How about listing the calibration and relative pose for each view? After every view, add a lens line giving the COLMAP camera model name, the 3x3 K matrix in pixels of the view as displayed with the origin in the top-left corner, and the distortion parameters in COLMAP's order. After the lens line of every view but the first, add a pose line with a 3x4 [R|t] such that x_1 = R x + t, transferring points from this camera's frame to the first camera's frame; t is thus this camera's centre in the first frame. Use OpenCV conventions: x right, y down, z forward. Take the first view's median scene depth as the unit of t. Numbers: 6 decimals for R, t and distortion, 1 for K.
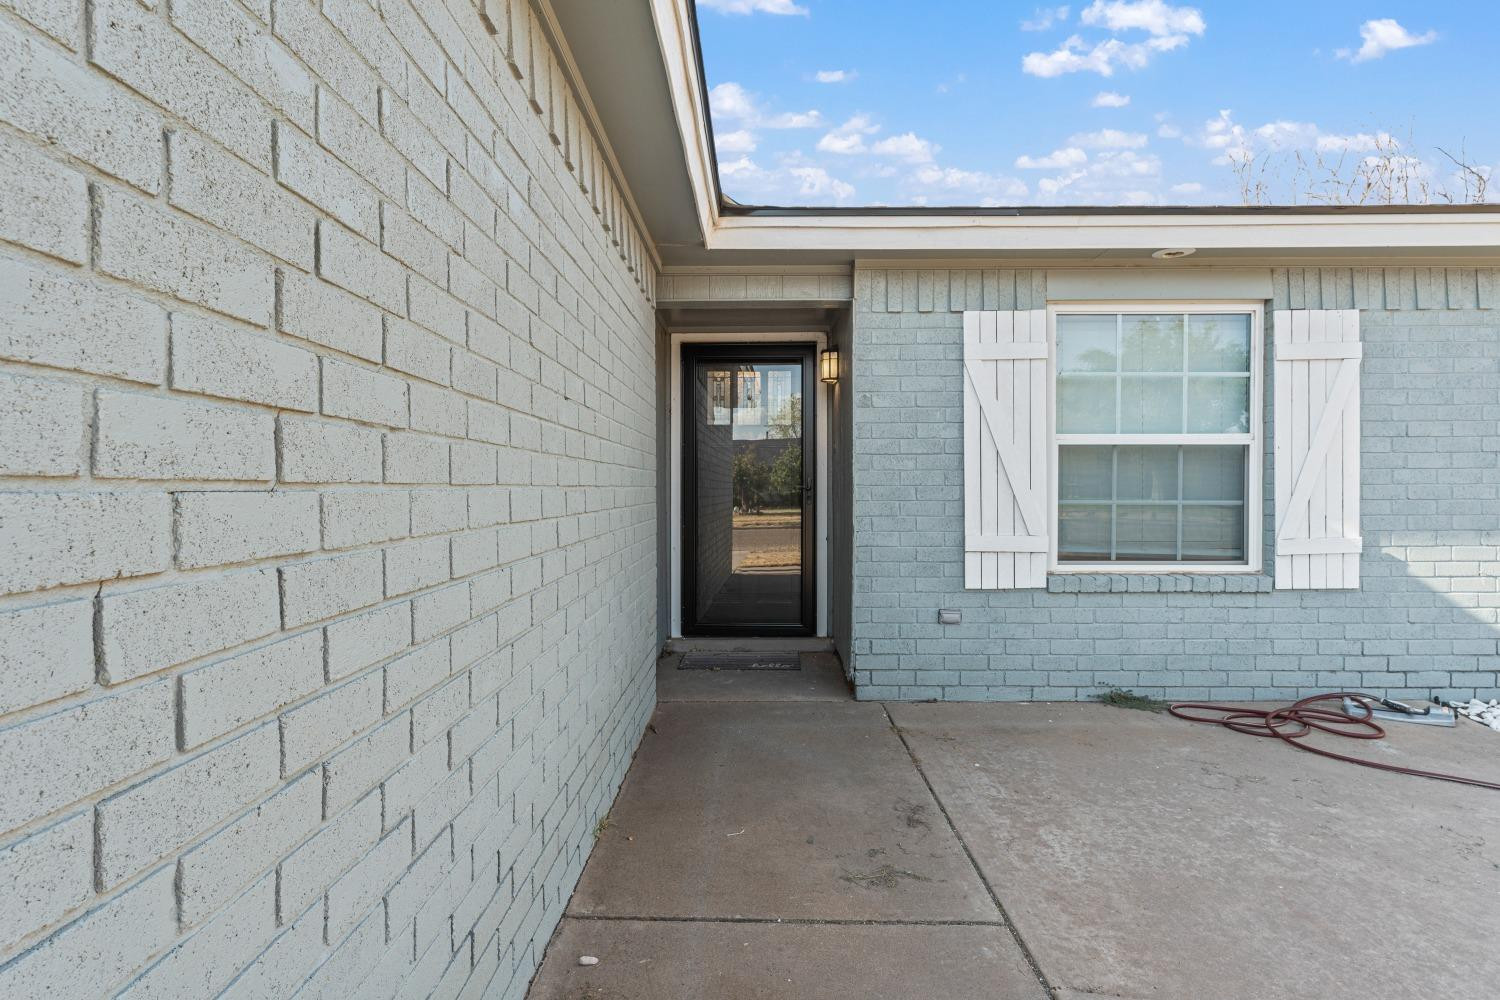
lens RADIAL K [[720.6, 0, 749.4], [0, 720.6, 487.7], [0, 0, 1]] dist [-0.001072, -0.000333]
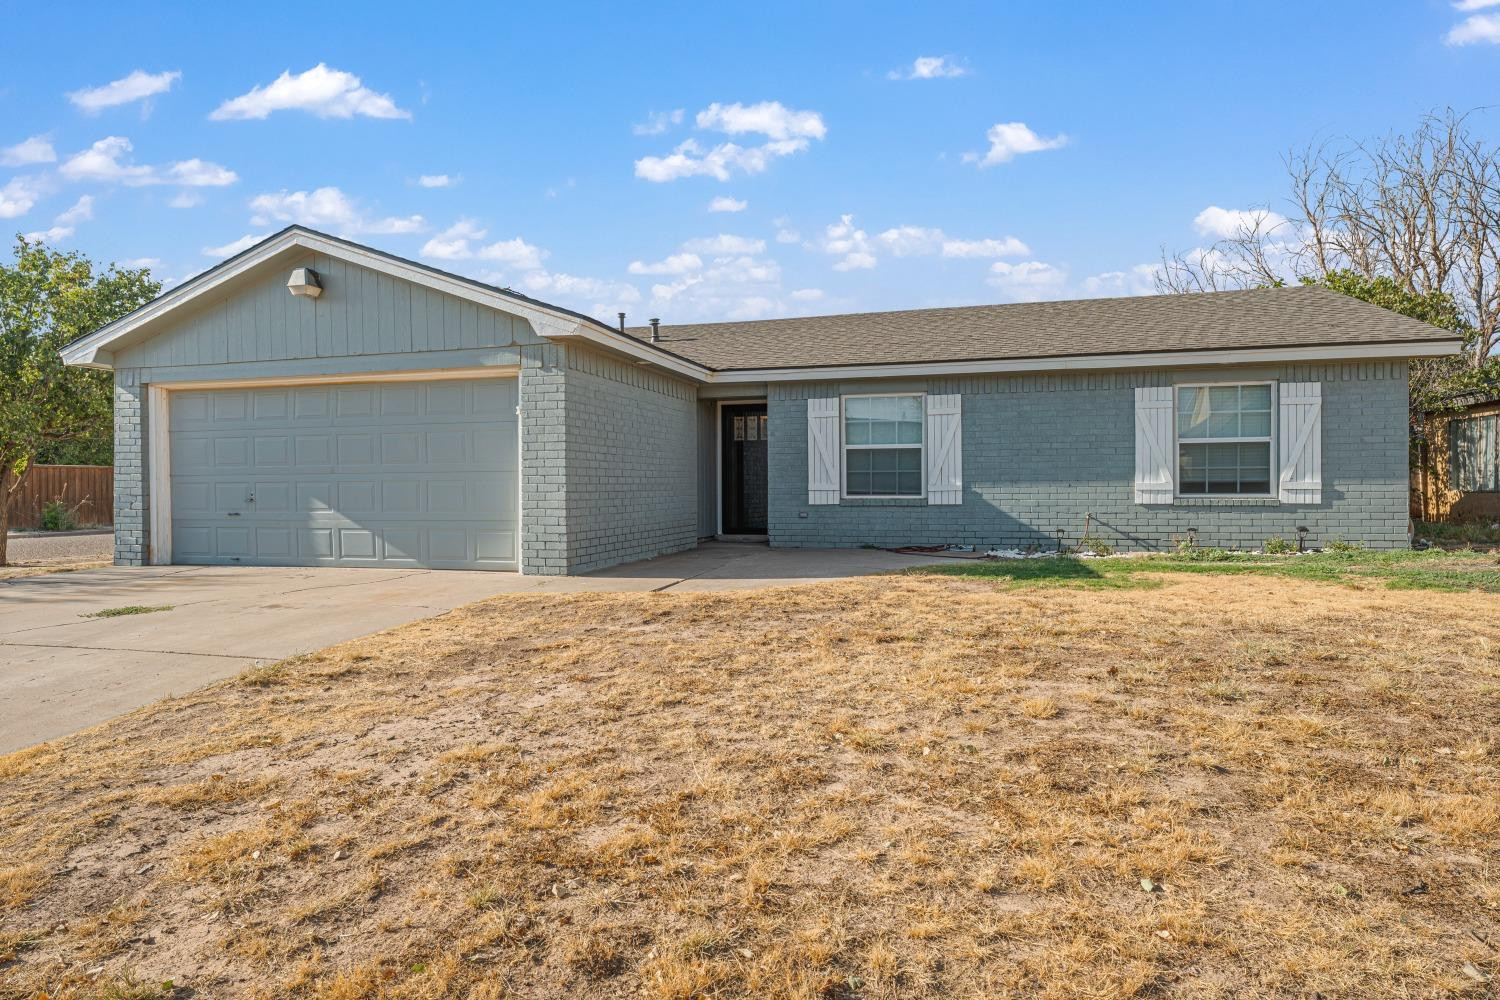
lens RADIAL K [[726.7, 0, 748.5], [0, 726.7, 478.1], [0, 0, 1]] dist [0.000134, -0.000090]
pose [[0.971147, -0.005753, -0.238412, 0.723301], [0.004508, 0.999973, -0.005770, 0.058620], [0.238439, 0.004529, 0.971147, -1.636867]]
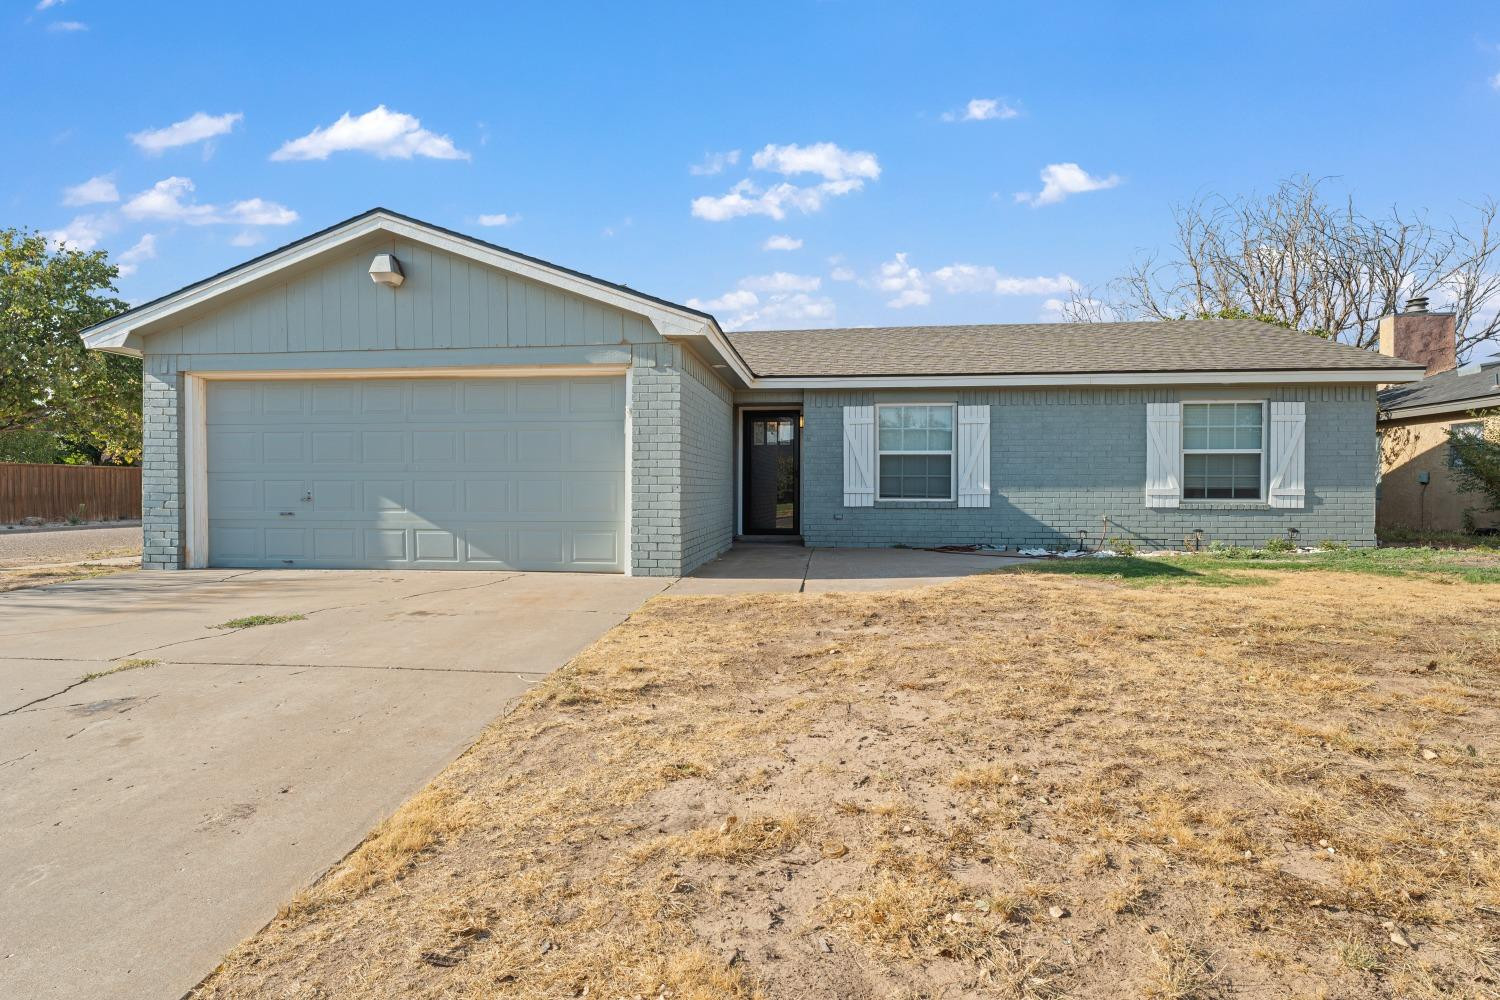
lens RADIAL K [[675.8, 0, 734.1], [0, 675.8, 484.0], [0, 0, 1]] dist [-0.000423, -0.000108]
pose [[0.993819, 0.004132, -0.110940, 0.168472], [-0.004459, 0.999986, -0.002700, 0.062742], [0.110927, 0.003178, 0.993823, -1.636716]]
